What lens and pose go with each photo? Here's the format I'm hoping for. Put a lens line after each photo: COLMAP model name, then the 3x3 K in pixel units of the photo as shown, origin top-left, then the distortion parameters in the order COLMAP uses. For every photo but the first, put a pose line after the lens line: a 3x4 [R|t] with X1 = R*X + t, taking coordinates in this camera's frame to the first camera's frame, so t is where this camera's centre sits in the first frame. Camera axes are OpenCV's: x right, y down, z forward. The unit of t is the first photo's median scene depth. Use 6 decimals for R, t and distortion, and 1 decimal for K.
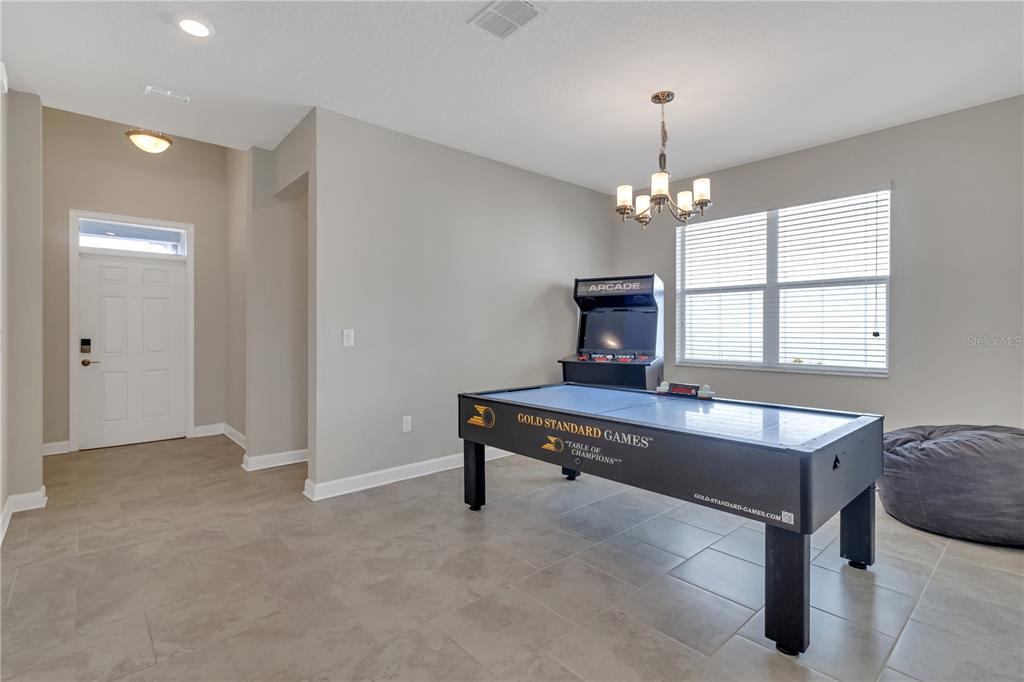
lens RADIAL K [[486.0, 0, 513.3], [0, 486.0, 332.3], [0, 0, 1]] dist [0.003214, 0.000316]
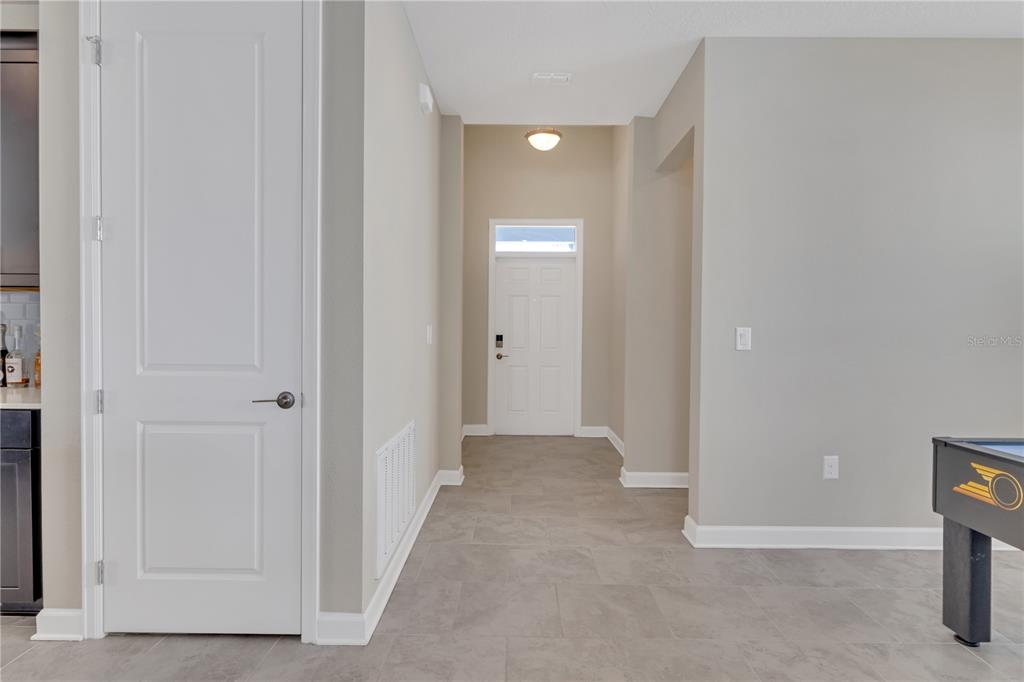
lens RADIAL K [[538.9, 0, 510.7], [0, 538.9, 335.2], [0, 0, 1]] dist [0.002431, -0.000211]
pose [[0.739130, 0.015615, -0.673382, -0.050459], [-0.010176, 0.999876, 0.012016, -0.000471], [0.673486, -0.002029, 0.739197, 0.160813]]
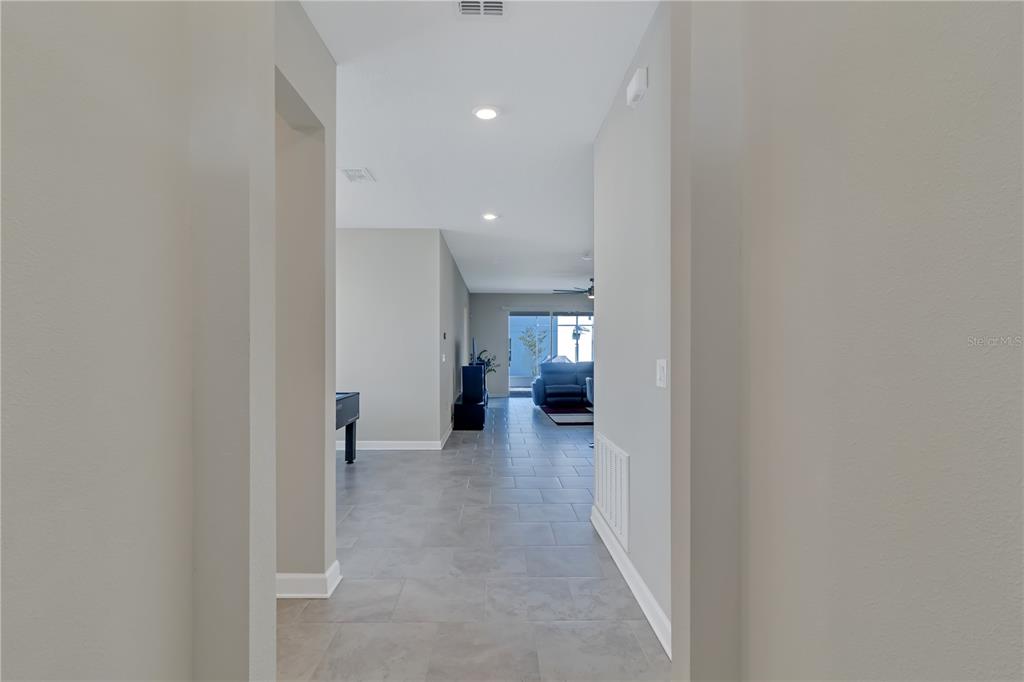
lens RADIAL K [[495.3, 0, 512.0], [0, 495.3, 341.0], [0, 0, 1]] dist [0.000463, 0.000041]
pose [[-0.767866, 0.009766, 0.640536, -1.127664], [0.000184, 0.999887, -0.015024, -0.019941], [-0.640610, -0.011419, -0.767781, 1.434546]]
